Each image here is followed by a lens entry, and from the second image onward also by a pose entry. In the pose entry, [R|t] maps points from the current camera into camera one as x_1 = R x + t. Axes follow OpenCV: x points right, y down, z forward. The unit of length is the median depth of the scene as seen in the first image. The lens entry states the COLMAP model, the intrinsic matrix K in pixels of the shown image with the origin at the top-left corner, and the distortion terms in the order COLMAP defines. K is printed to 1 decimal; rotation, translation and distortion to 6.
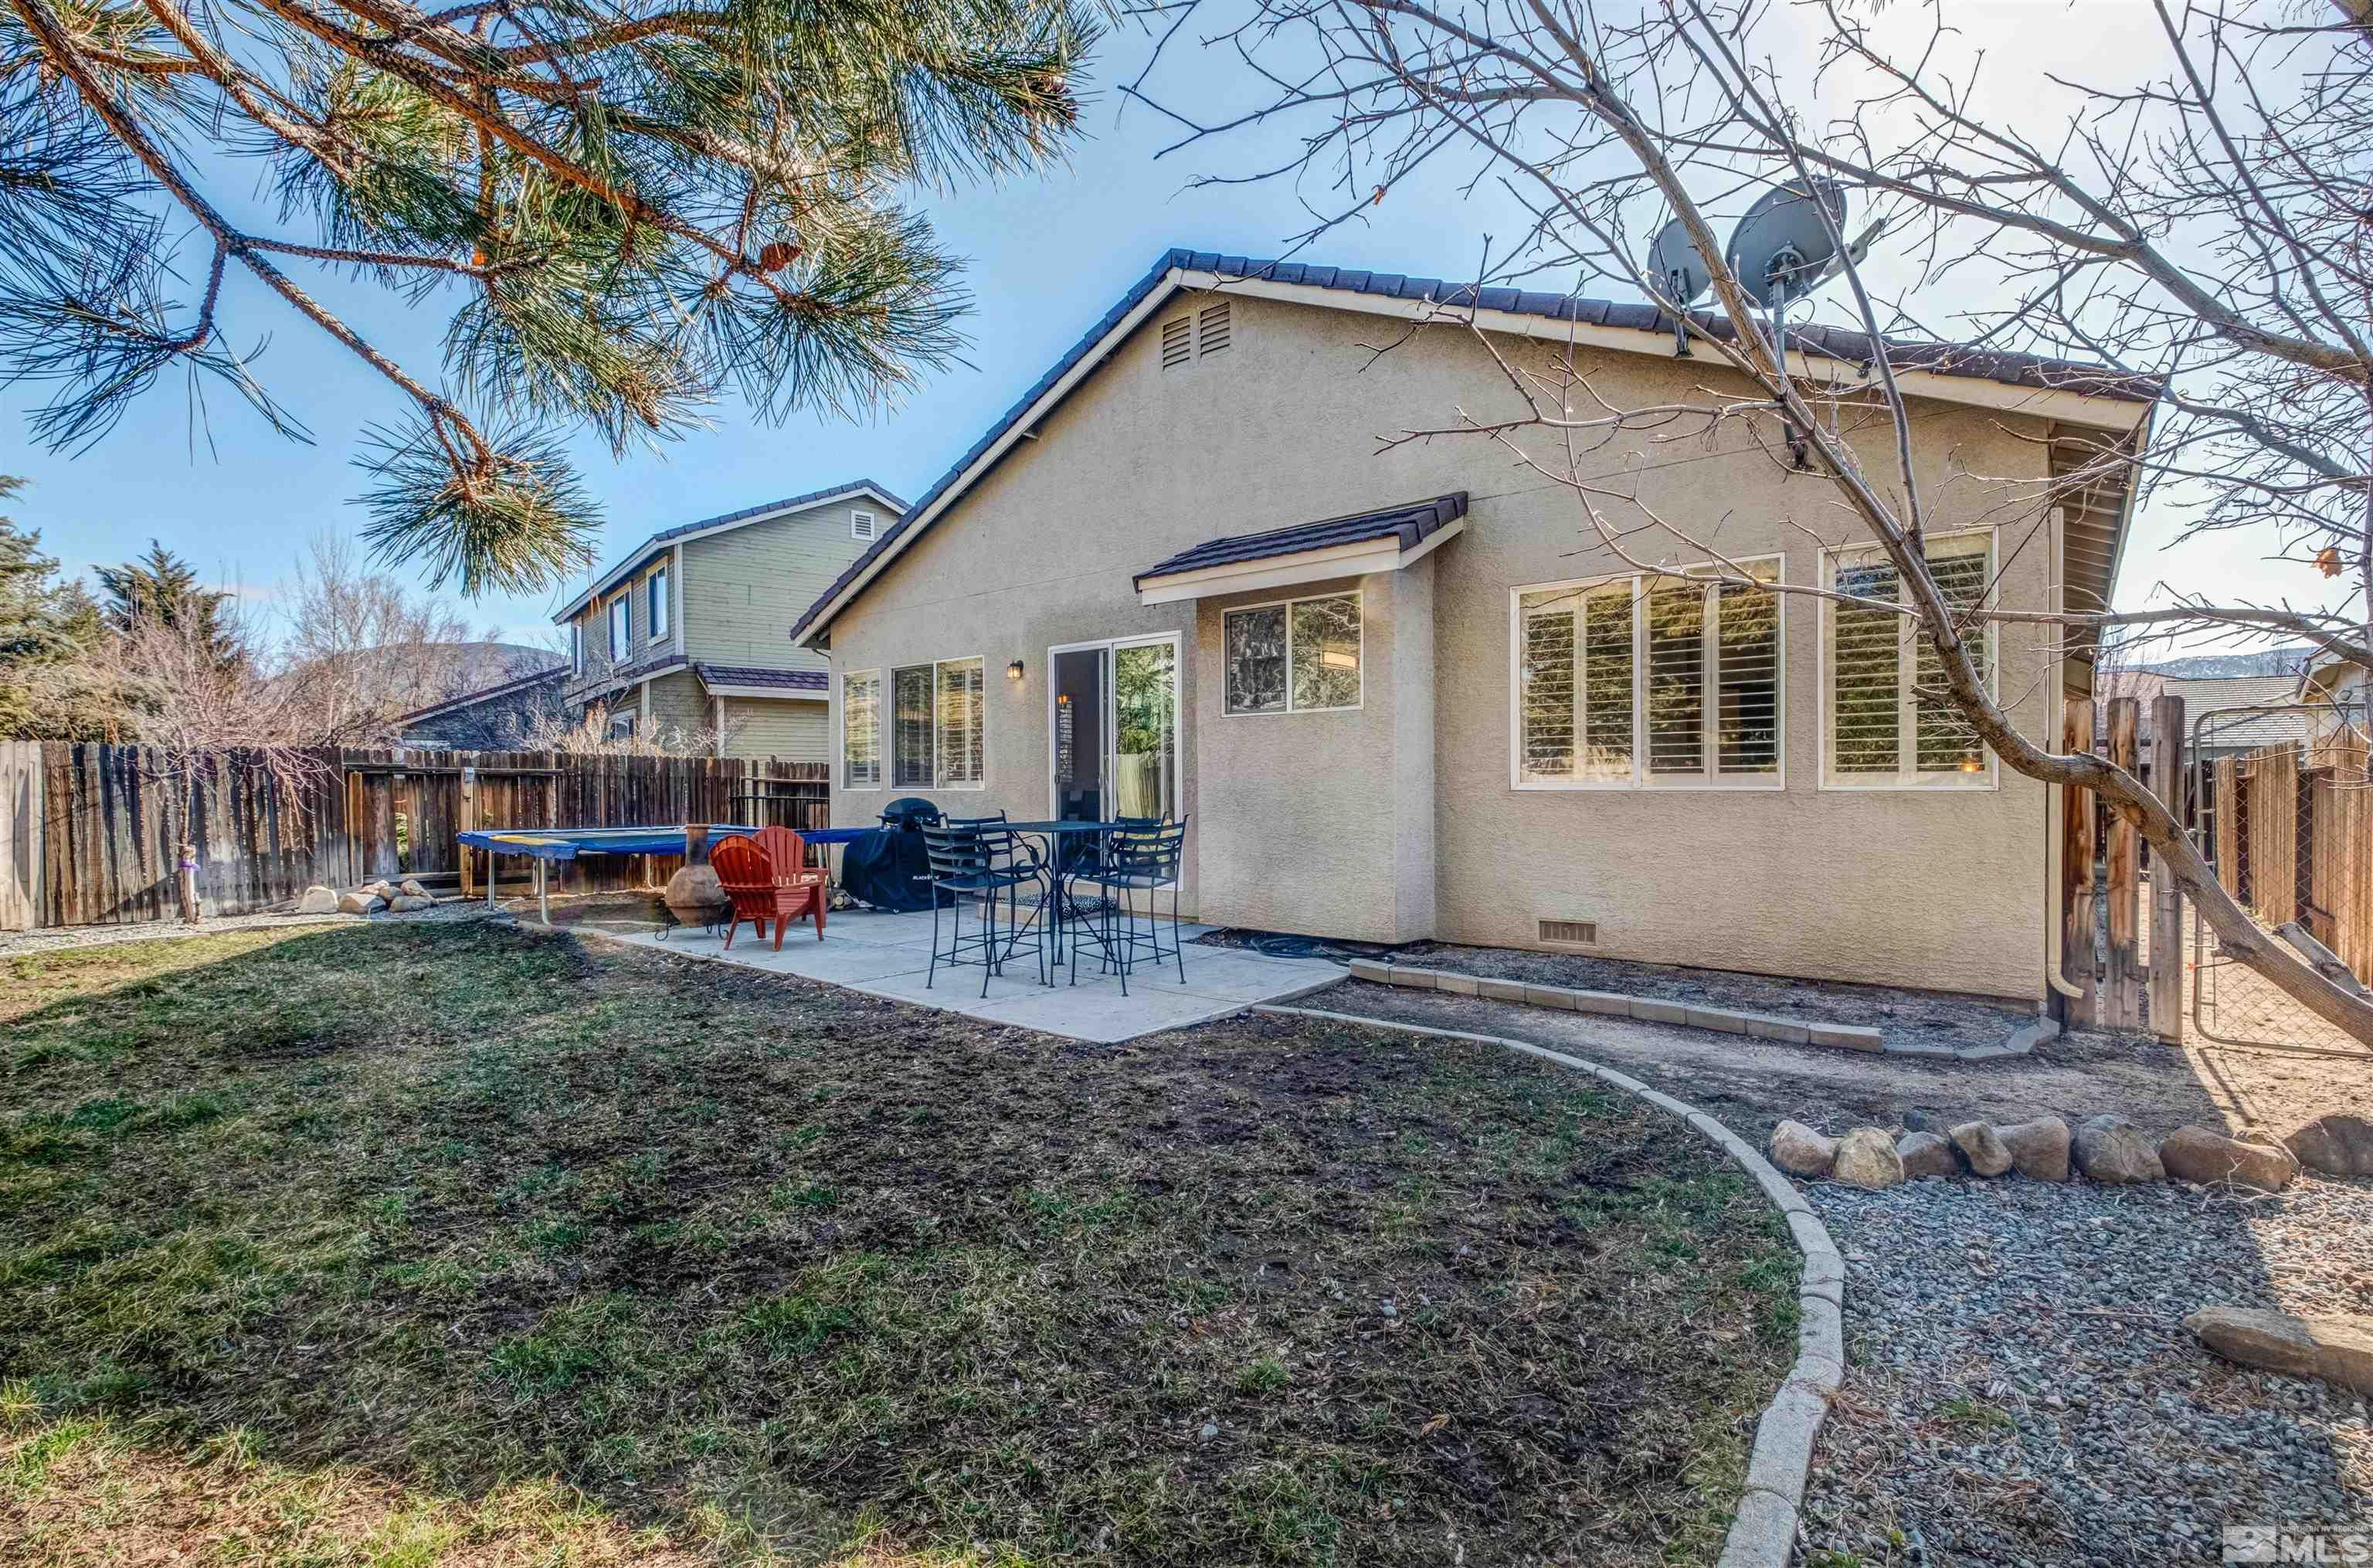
lens RADIAL K [[1060.5, 0, 1191.9], [0, 1060.5, 781.7], [0, 0, 1]] dist [0.000473, 0.000046]
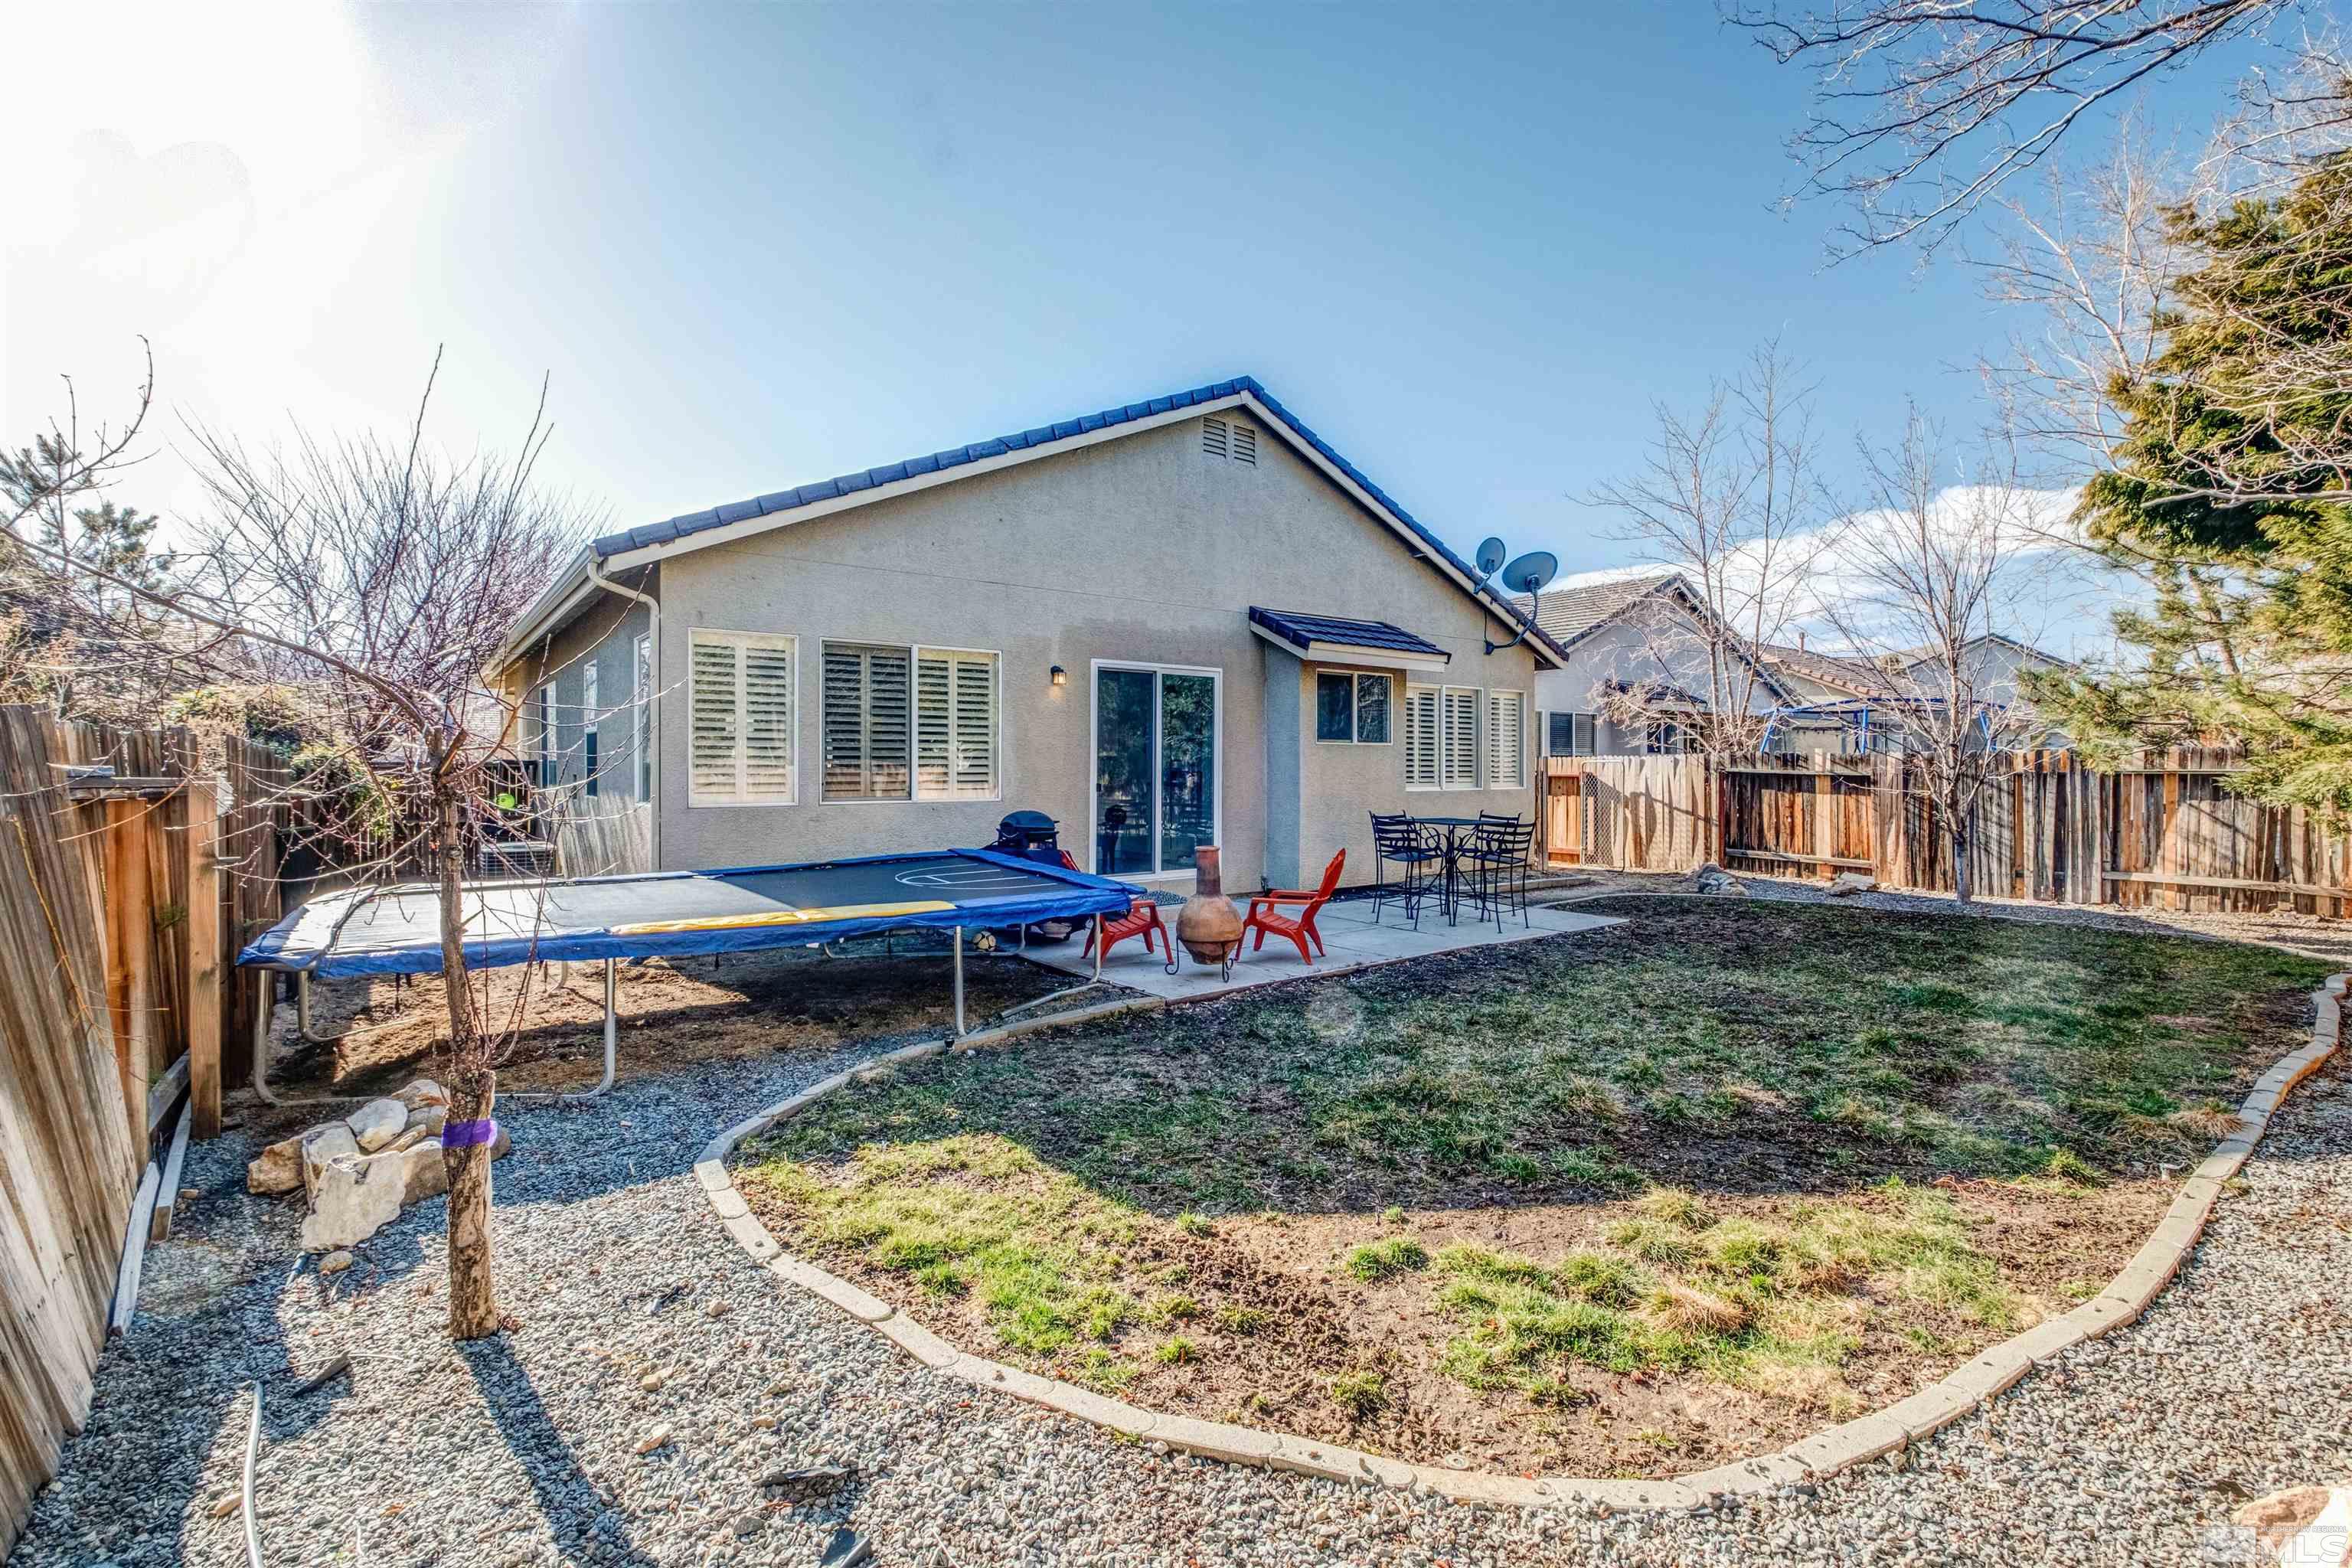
lens RADIAL K [[1027.4, 0, 1184.5], [0, 1027.4, 789.0], [0, 0, 1]] dist [-0.004614, -0.000605]
pose [[0.222948, -0.011831, 0.974759, -1.128234], [-0.003479, 0.999910, 0.012933, -0.013725], [-0.974824, -0.006275, 0.222887, 0.710742]]
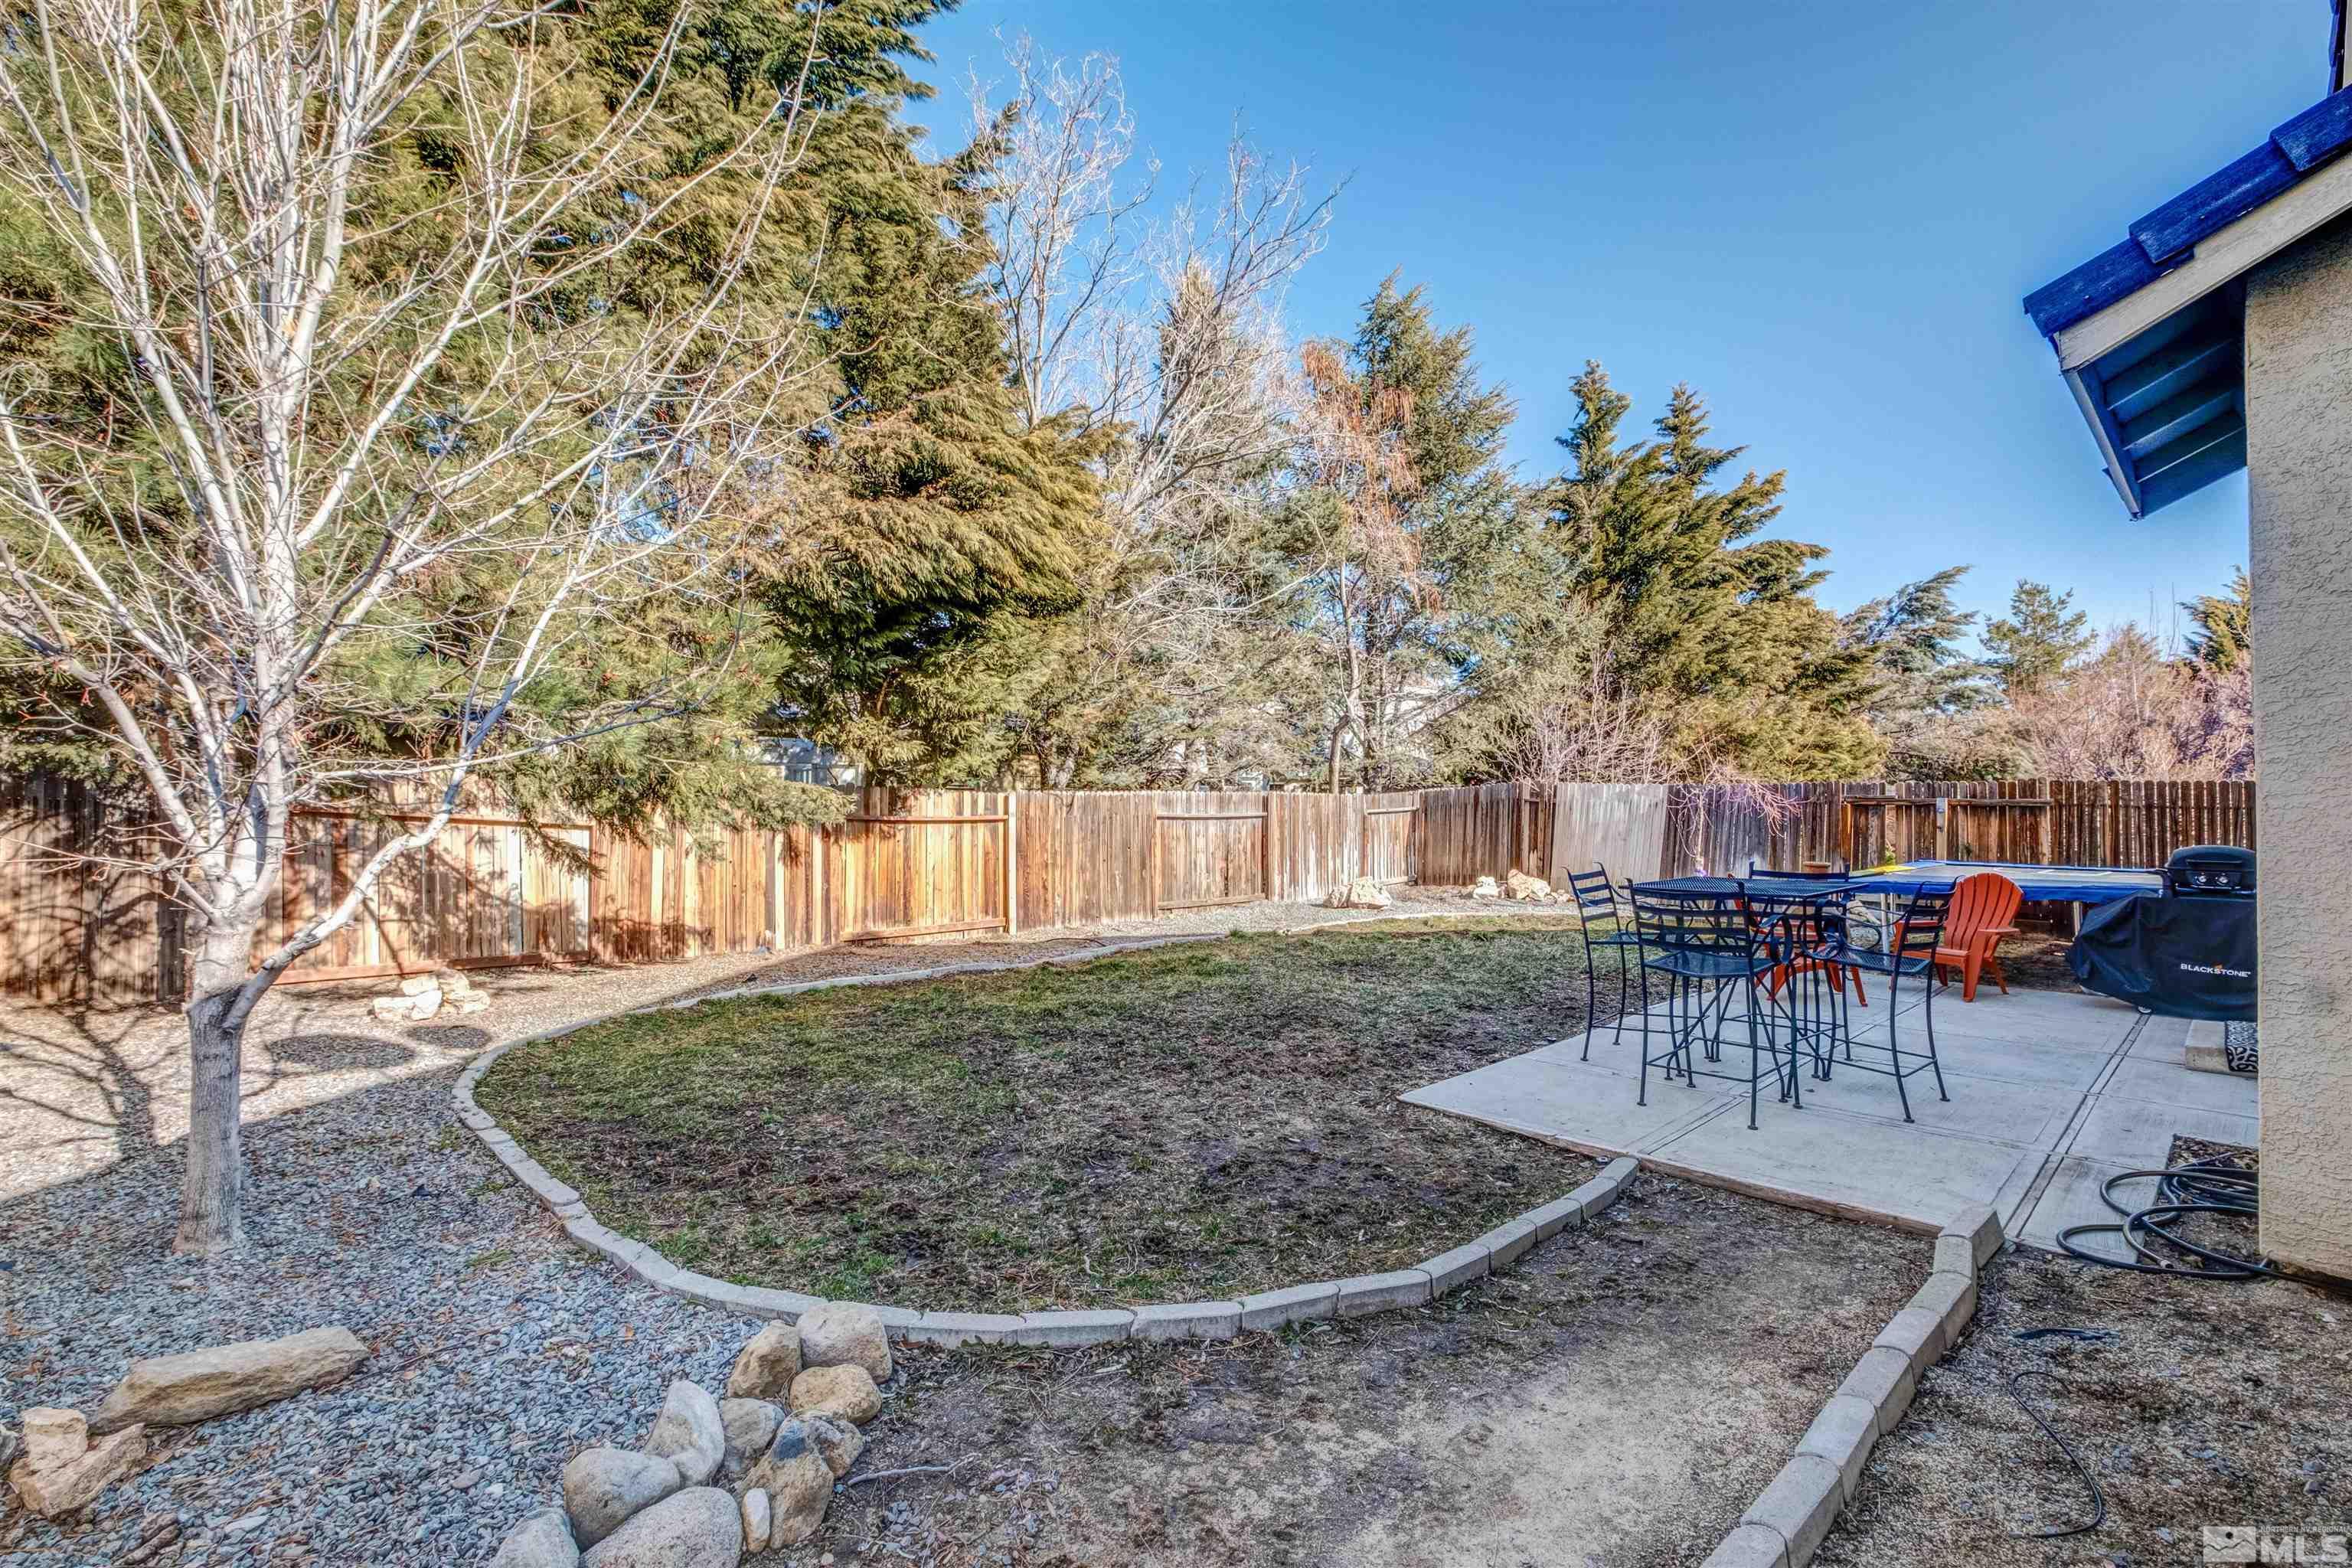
lens RADIAL K [[1050.8, 0, 1216.0], [0, 1050.8, 784.9], [0, 0, 1]] dist [-0.000865, -0.000129]
pose [[-0.096357, -0.013379, -0.995257, 0.479626], [0.002513, 0.999903, -0.013685, -0.017057], [0.995344, -0.003819, -0.096314, 0.475235]]
